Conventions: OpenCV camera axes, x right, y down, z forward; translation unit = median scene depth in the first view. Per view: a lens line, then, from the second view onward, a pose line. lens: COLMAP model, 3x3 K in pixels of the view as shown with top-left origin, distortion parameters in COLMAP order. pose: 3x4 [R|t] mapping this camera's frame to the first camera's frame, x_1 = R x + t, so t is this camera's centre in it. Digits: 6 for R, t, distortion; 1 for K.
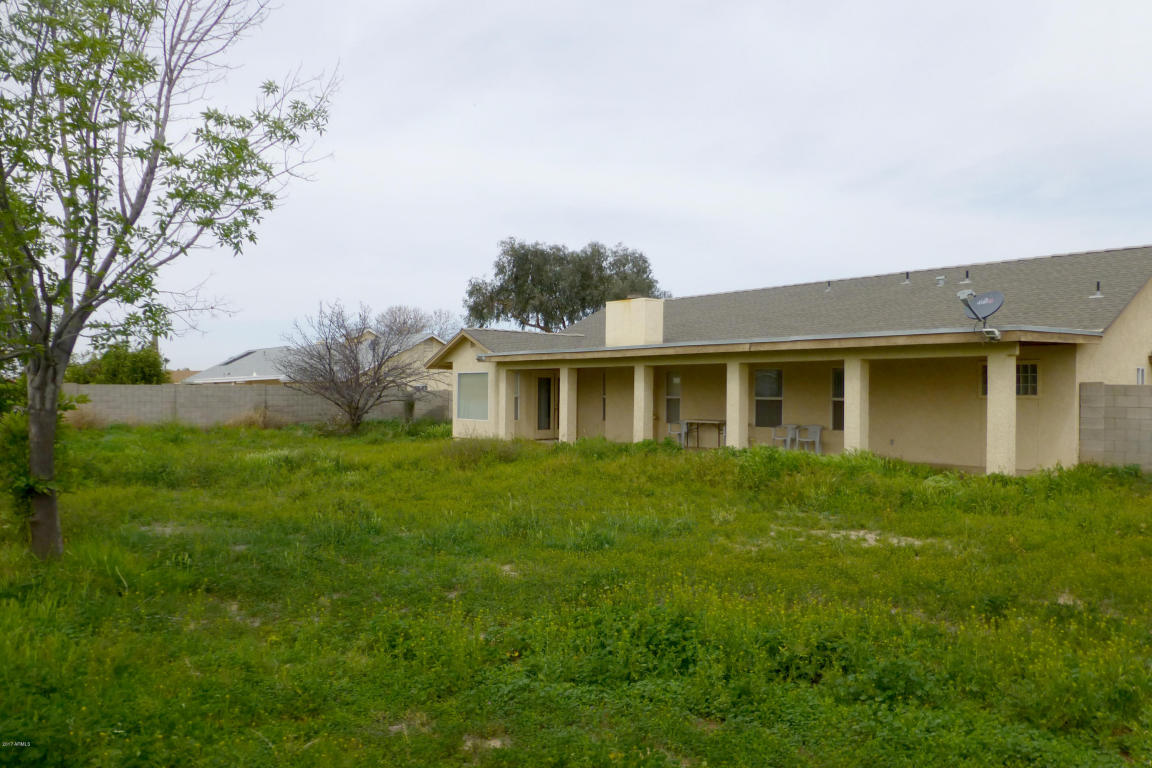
lens RADIAL K [[838.6, 0, 575.0], [0, 838.6, 384.1], [0, 0, 1]] dist [-0.022770, -0.004682]
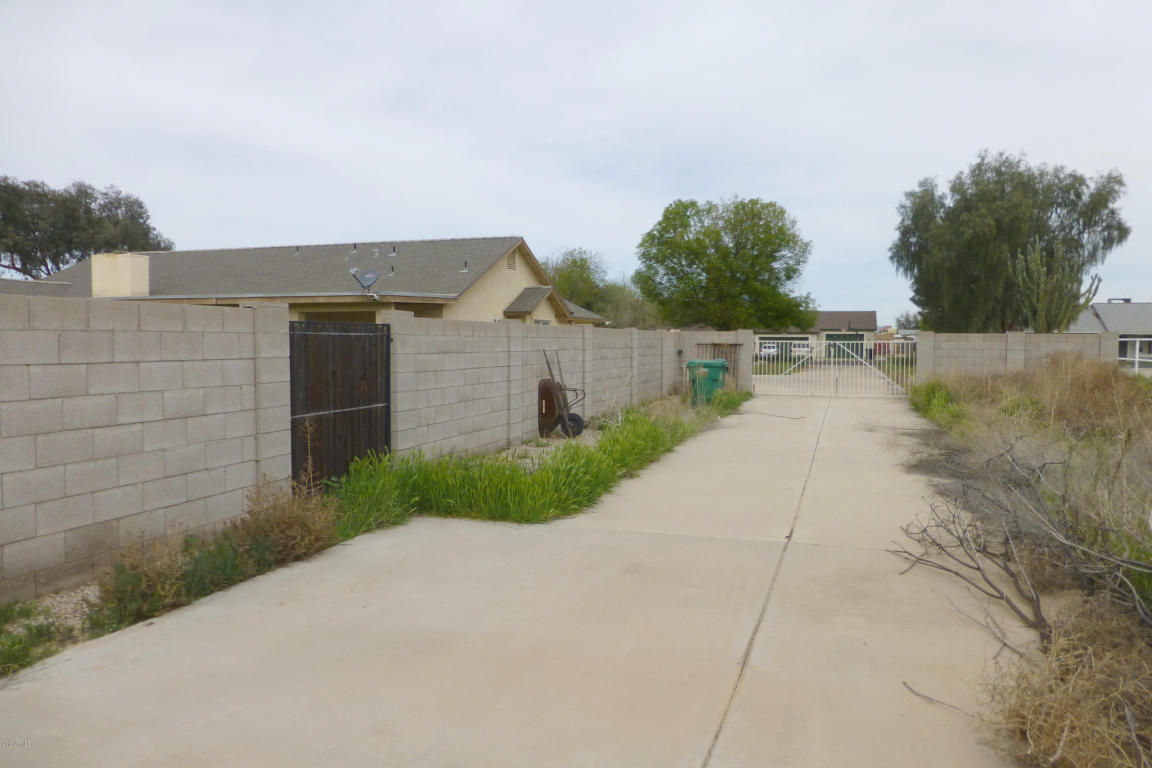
lens RADIAL K [[838.6, 0, 584.0], [0, 838.6, 385.6], [0, 0, 1]] dist [-0.022770, -0.004682]
pose [[0.849265, -0.033853, 0.526880, 0.004812], [0.000424, 0.997986, 0.063440, 0.000603], [-0.527966, -0.053654, 0.847569, -0.102552]]
